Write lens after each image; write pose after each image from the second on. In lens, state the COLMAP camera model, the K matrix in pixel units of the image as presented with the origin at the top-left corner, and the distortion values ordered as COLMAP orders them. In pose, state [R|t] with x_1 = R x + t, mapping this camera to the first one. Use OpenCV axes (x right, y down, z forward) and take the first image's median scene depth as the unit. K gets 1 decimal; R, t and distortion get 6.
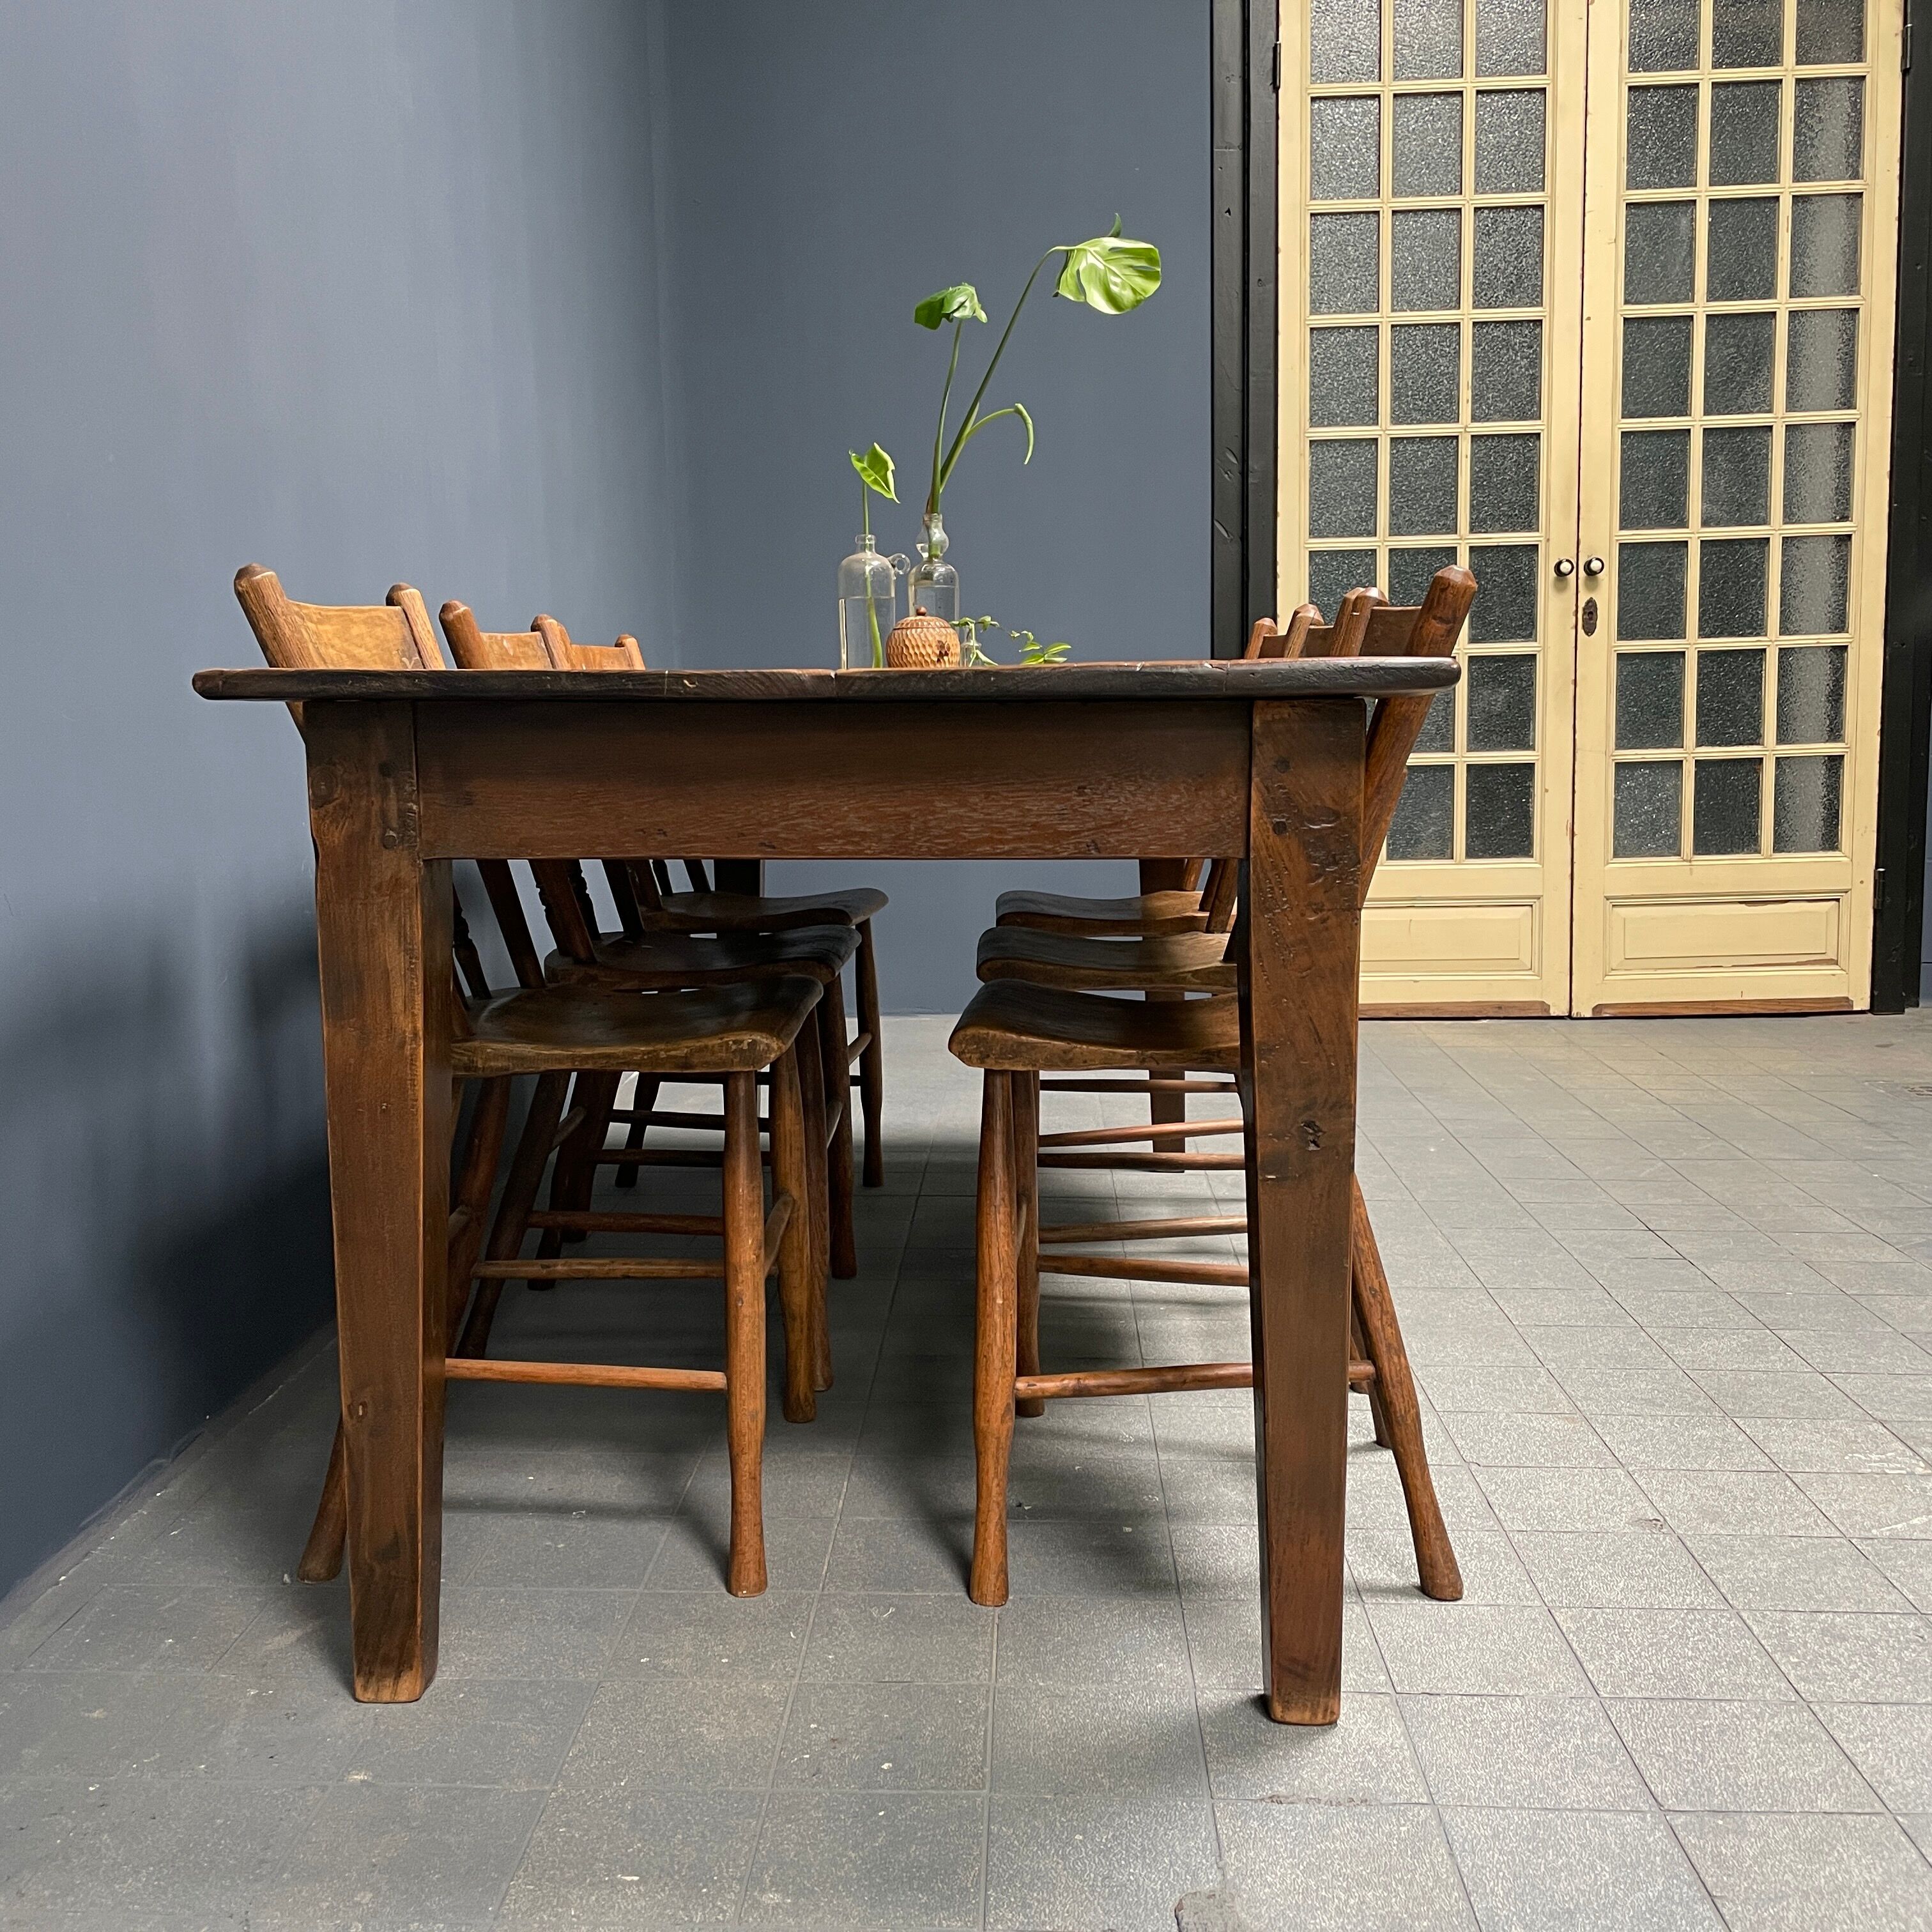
lens RADIAL K [[1960.4, 0, 966.9], [0, 1960.4, 963.0], [0, 0, 1]] dist [0.052102, 0.000000]
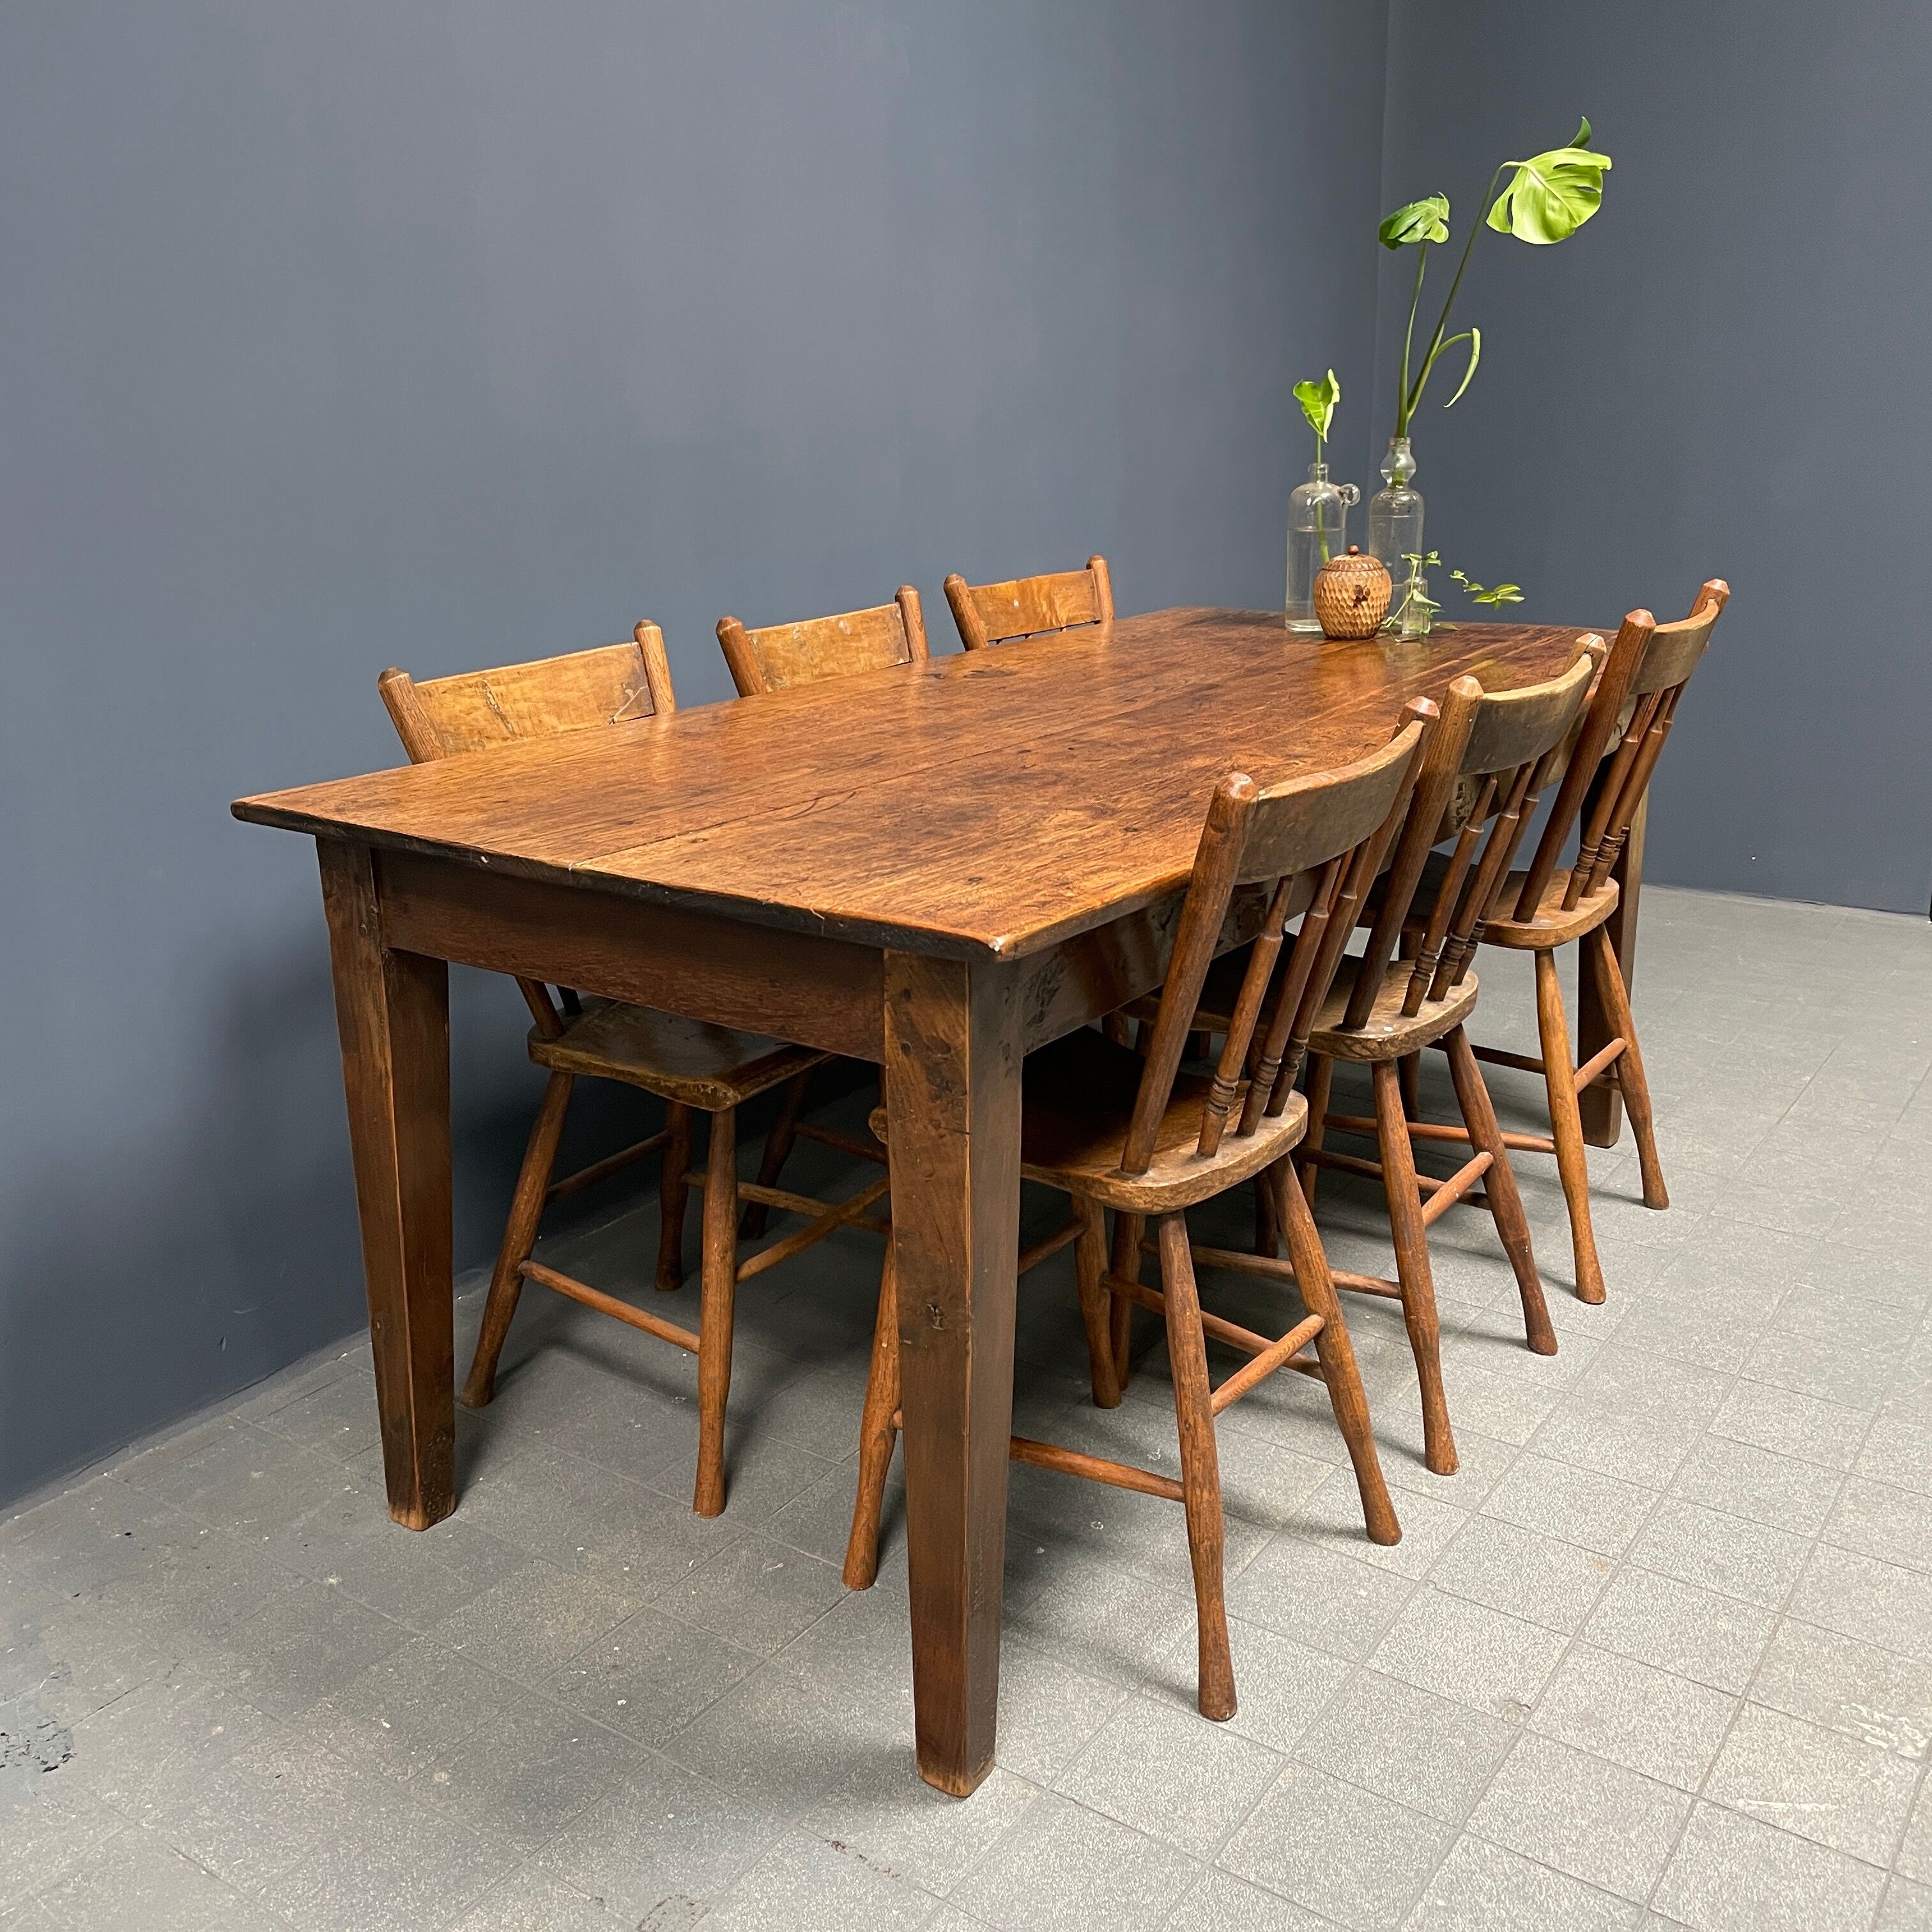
lens RADIAL K [[1960.4, 0, 969.6], [0, 1960.4, 958.3], [0, 0, 1]] dist [0.052102, 0.000000]
pose [[0.848622, 0.155653, -0.505582, 0.576593], [-0.067275, 0.979727, 0.188705, -0.256776], [0.524704, -0.126126, 0.841889, 0.082553]]
